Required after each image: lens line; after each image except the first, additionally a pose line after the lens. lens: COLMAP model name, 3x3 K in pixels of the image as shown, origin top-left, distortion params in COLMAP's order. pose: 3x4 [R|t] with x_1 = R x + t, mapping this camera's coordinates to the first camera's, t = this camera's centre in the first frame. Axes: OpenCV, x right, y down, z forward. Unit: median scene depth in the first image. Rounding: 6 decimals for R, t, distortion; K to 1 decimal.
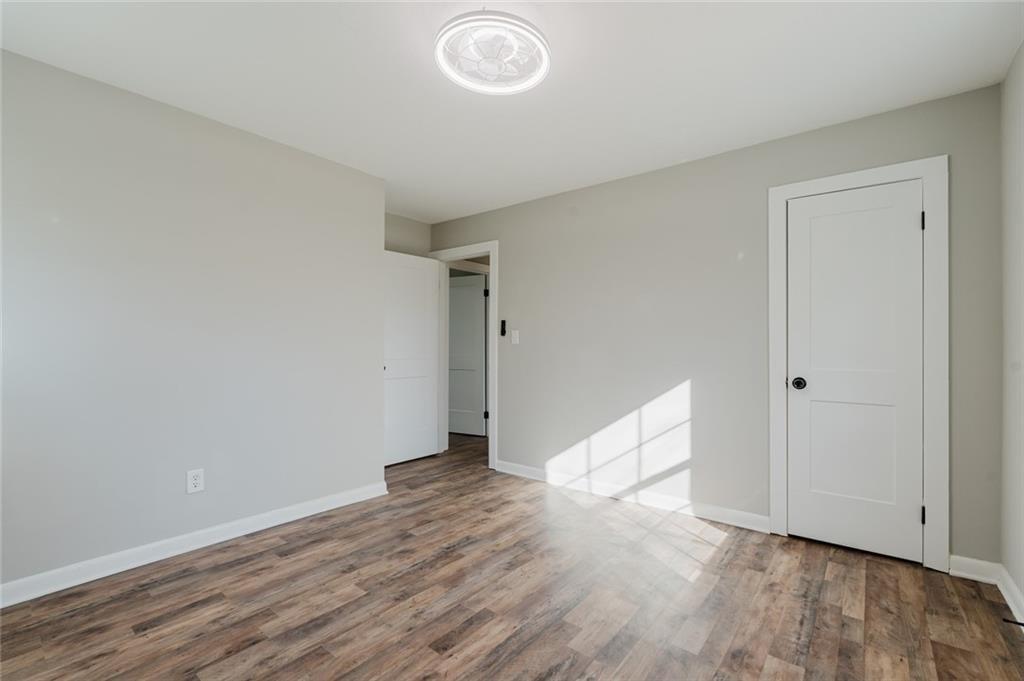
lens RADIAL K [[446.6, 0, 515.8], [0, 446.6, 341.2], [0, 0, 1]] dist [-0.005082, 0.000388]
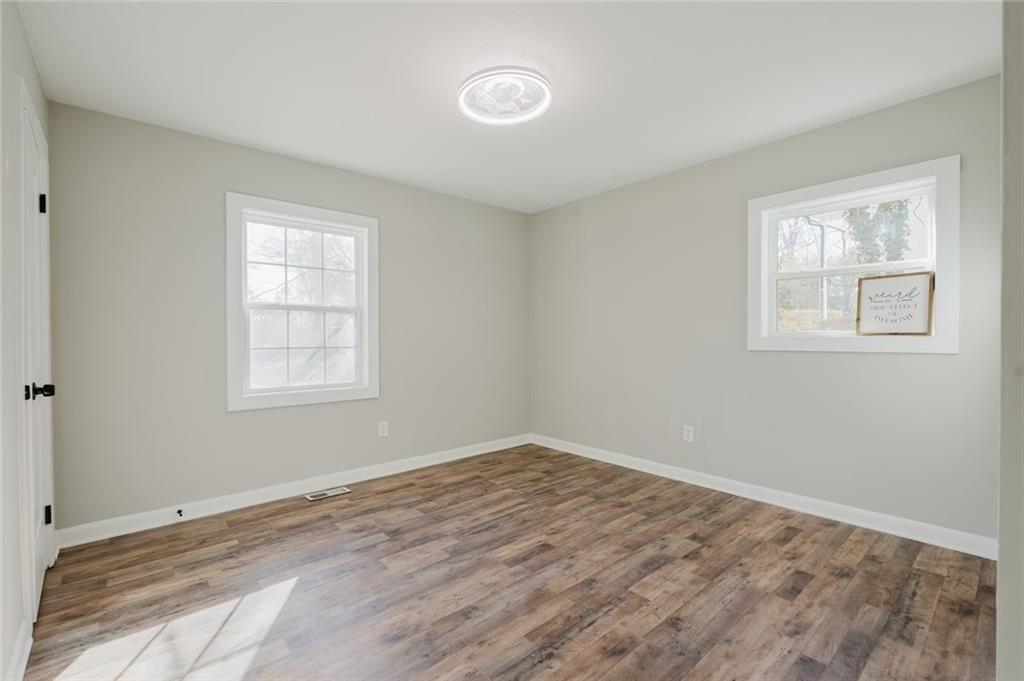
lens RADIAL K [[446.6, 0, 515.8], [0, 446.6, 341.2], [0, 0, 1]] dist [-0.005082, 0.000388]
pose [[-0.985541, 0.003393, 0.169404, -0.259311], [0.003401, 0.999994, -0.000243, 0.026954], [-0.169404, 0.000337, -0.985547, 1.991304]]
